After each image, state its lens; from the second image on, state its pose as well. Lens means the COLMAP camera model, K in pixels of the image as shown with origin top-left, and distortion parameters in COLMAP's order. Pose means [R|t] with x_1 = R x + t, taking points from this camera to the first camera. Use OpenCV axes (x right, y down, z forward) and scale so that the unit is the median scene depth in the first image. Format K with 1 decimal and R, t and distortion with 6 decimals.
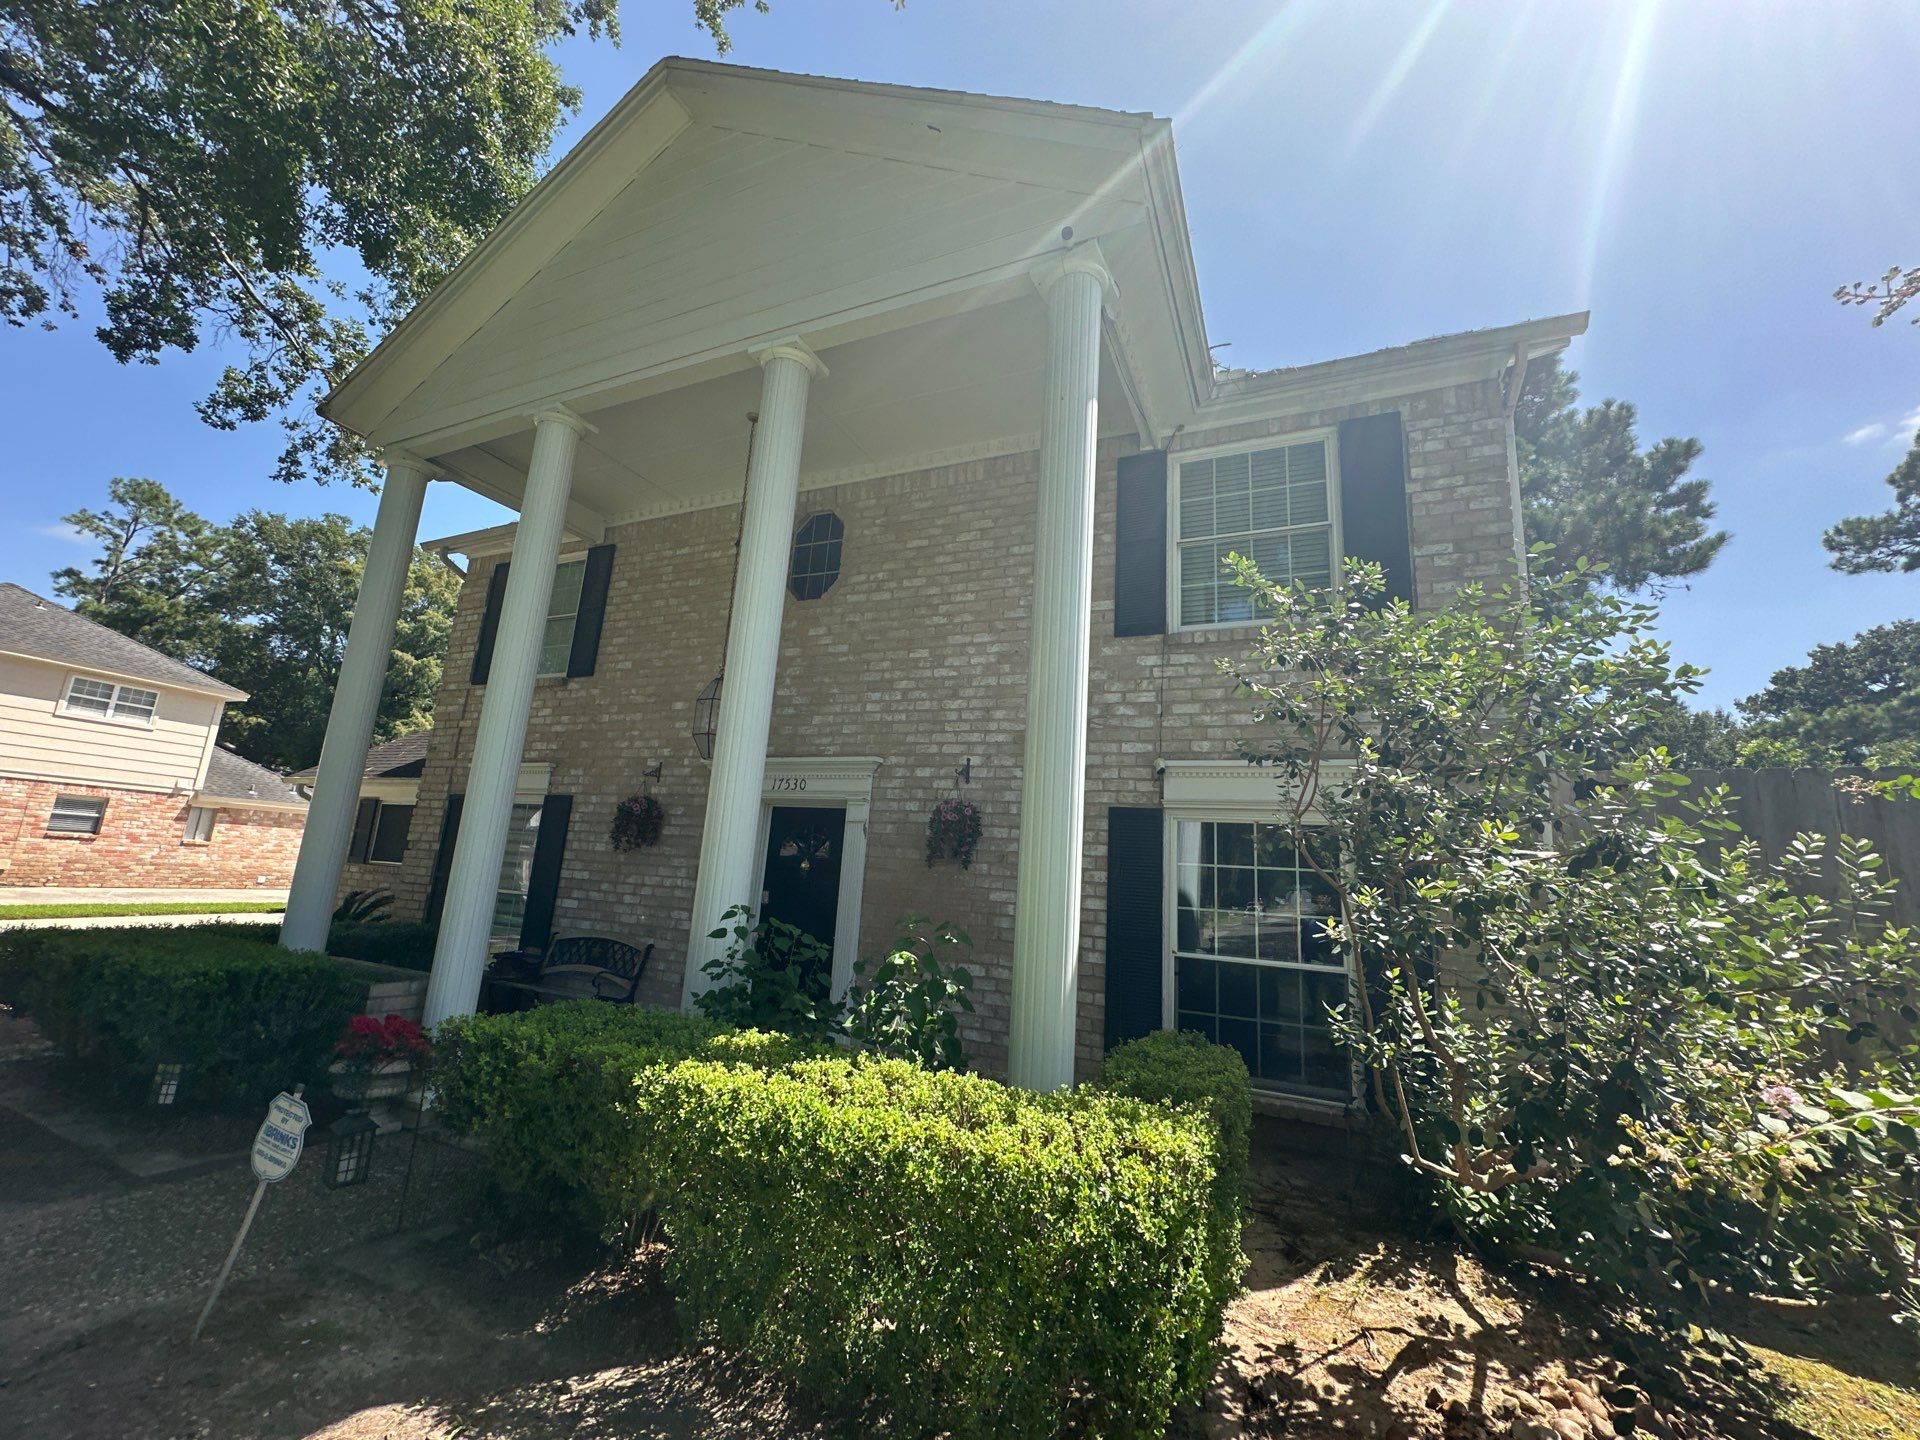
lens RADIAL K [[774.5, 0, 961.7], [0, 774.5, 705.9], [0, 0, 1]] dist [-0.001254, 0.001381]
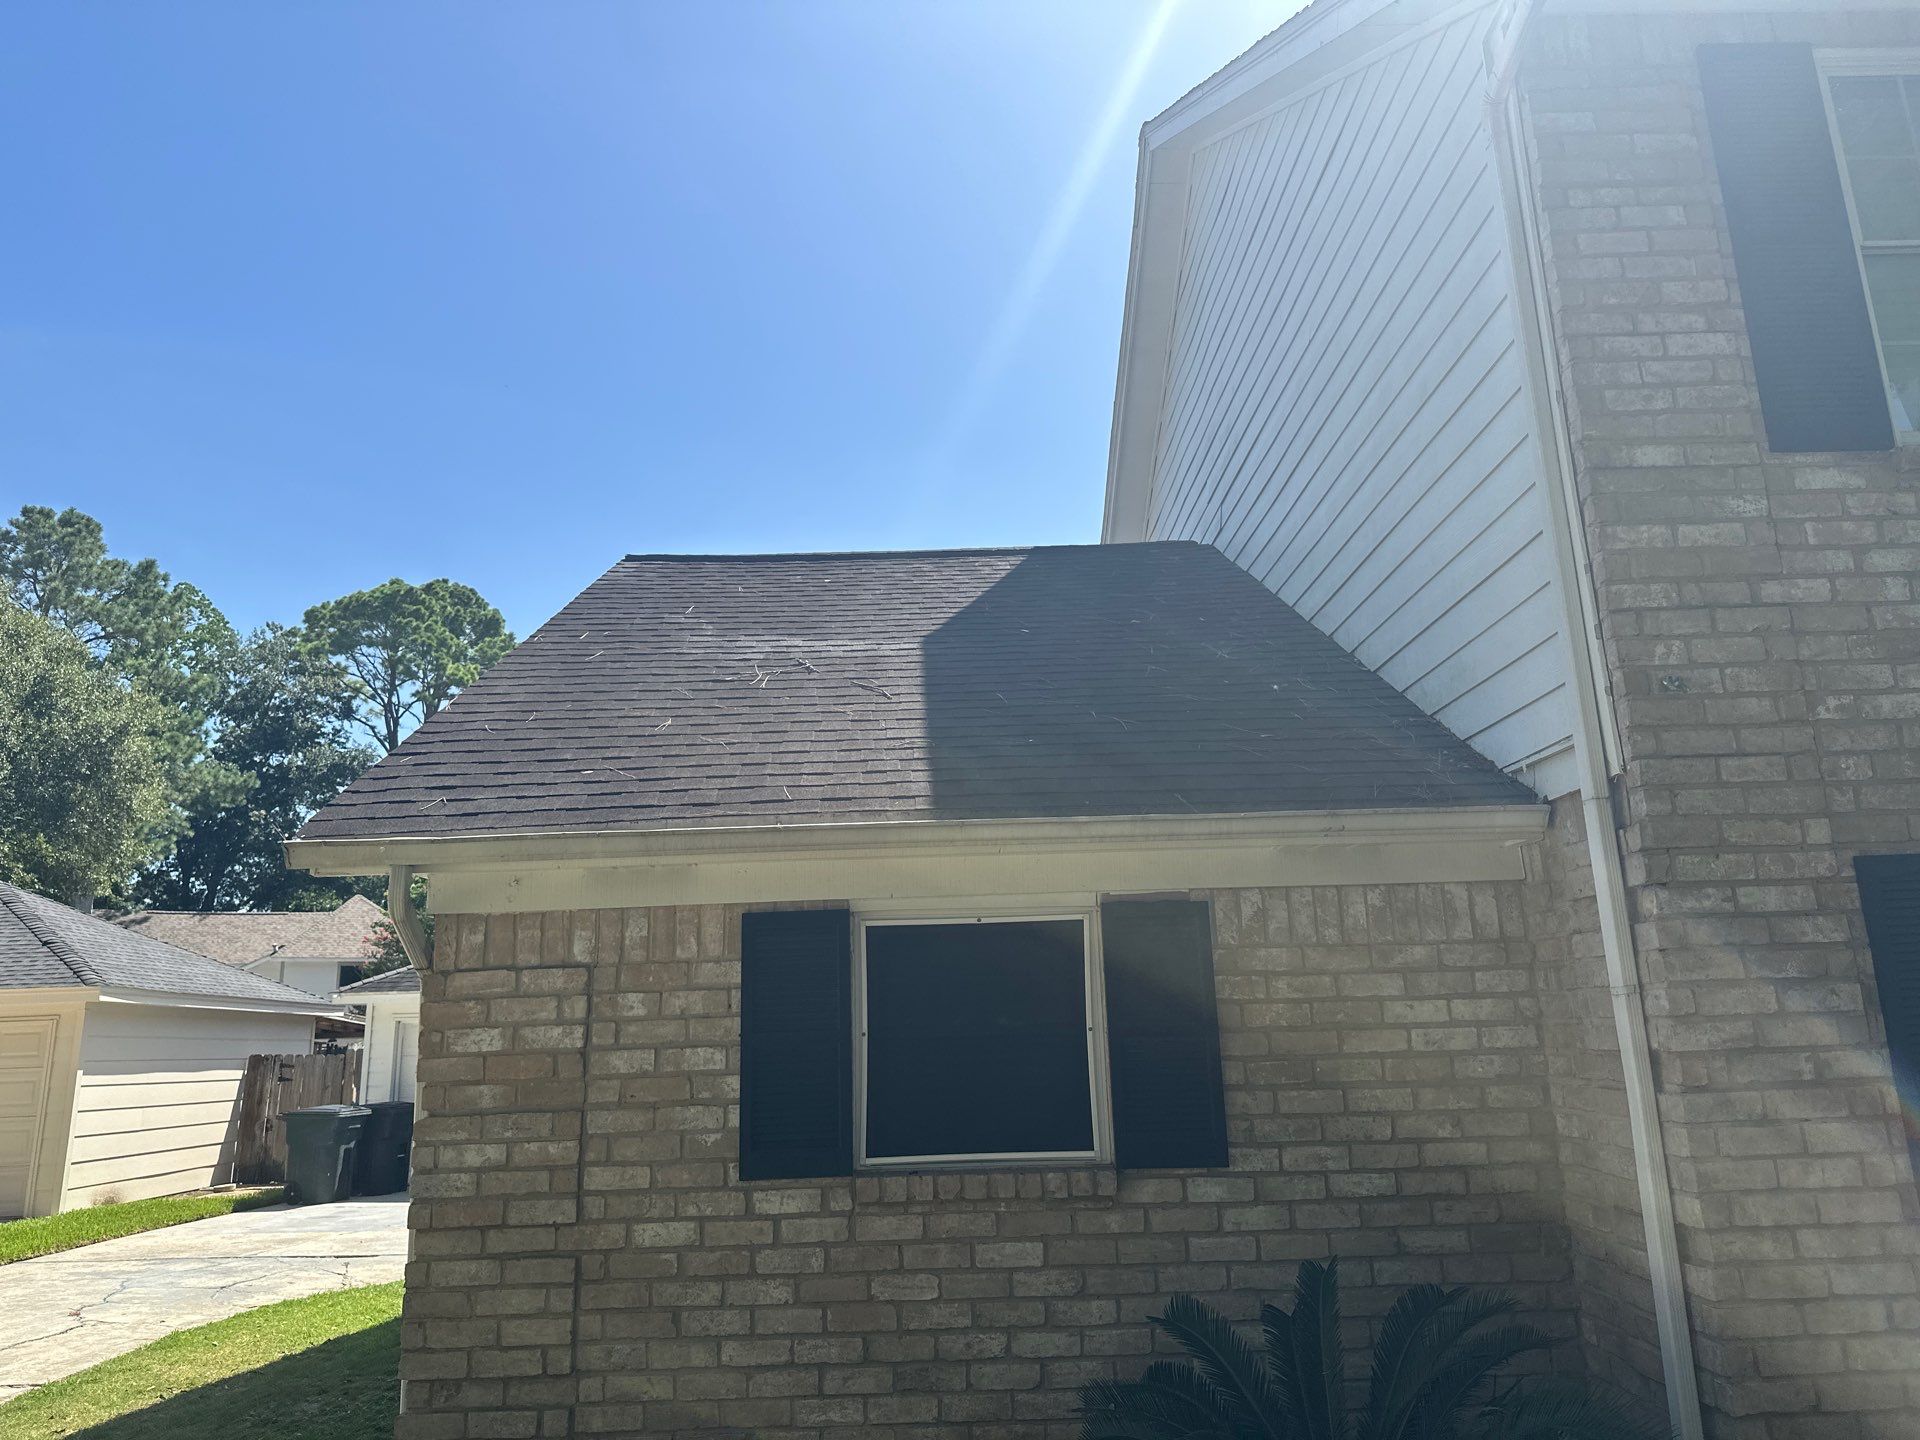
lens RADIAL K [[1375.0, 0, 979.2], [0, 1375.0, 678.5], [0, 0, 1]] dist [-0.003768, 0.016934]
pose [[0.903993, 0.022570, 0.426952, -0.508339], [-0.010088, 0.999454, -0.031475, 0.032741], [-0.427429, 0.024146, 0.903726, 0.321374]]
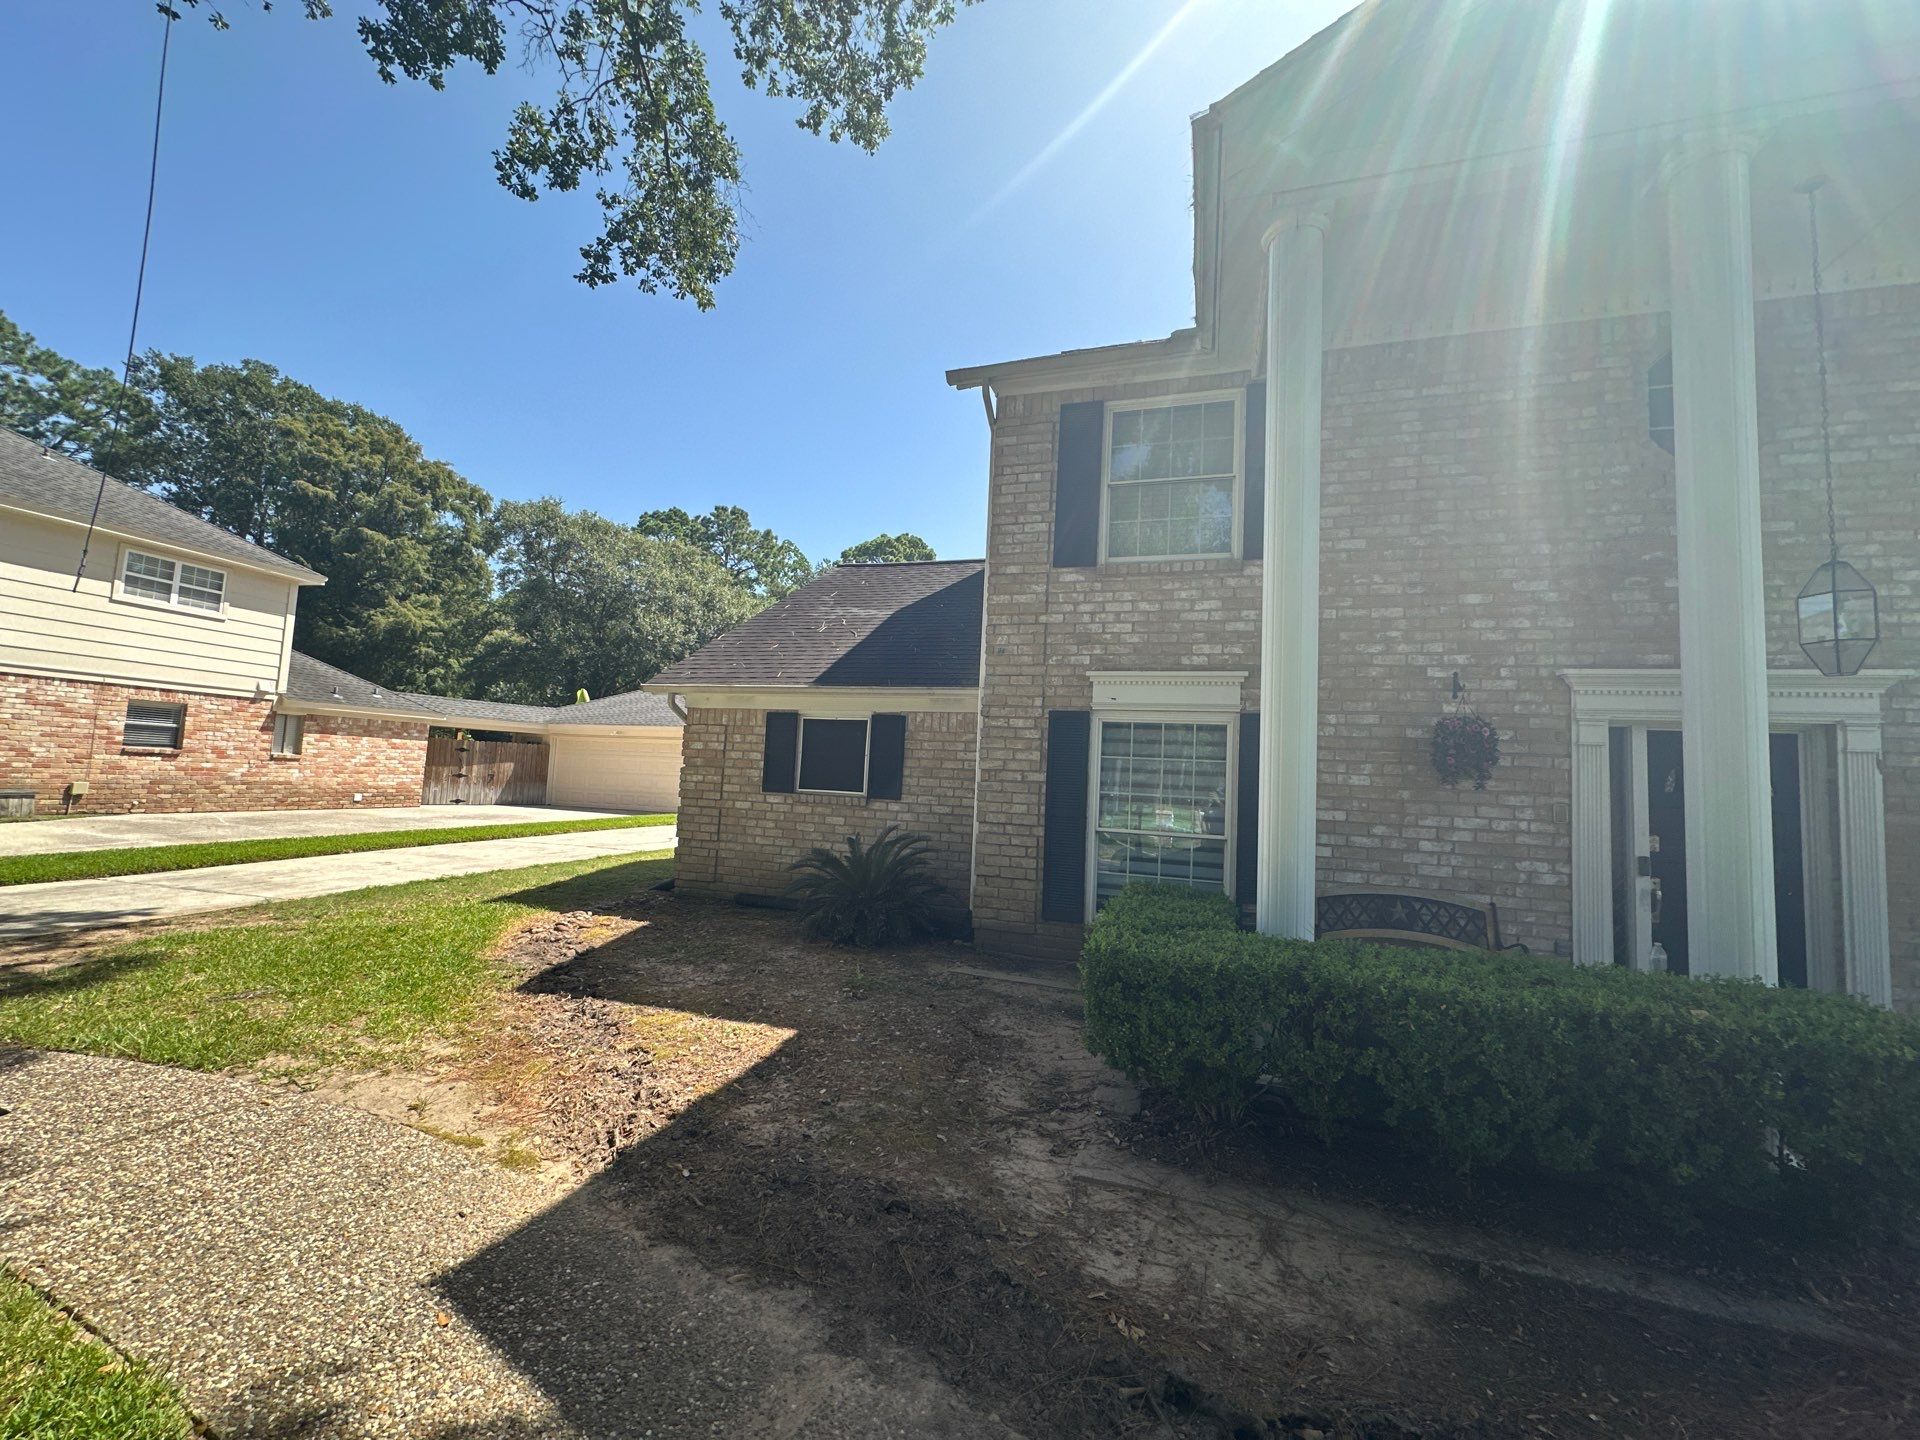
lens RADIAL K [[774.5, 0, 958.7], [0, 774.5, 708.2], [0, 0, 1]] dist [-0.001254, 0.001381]
pose [[0.993848, -0.003321, 0.110701, -0.378722], [-0.011869, 0.990599, 0.136279, 0.003302], [-0.110113, -0.136754, 0.984466, 0.112841]]
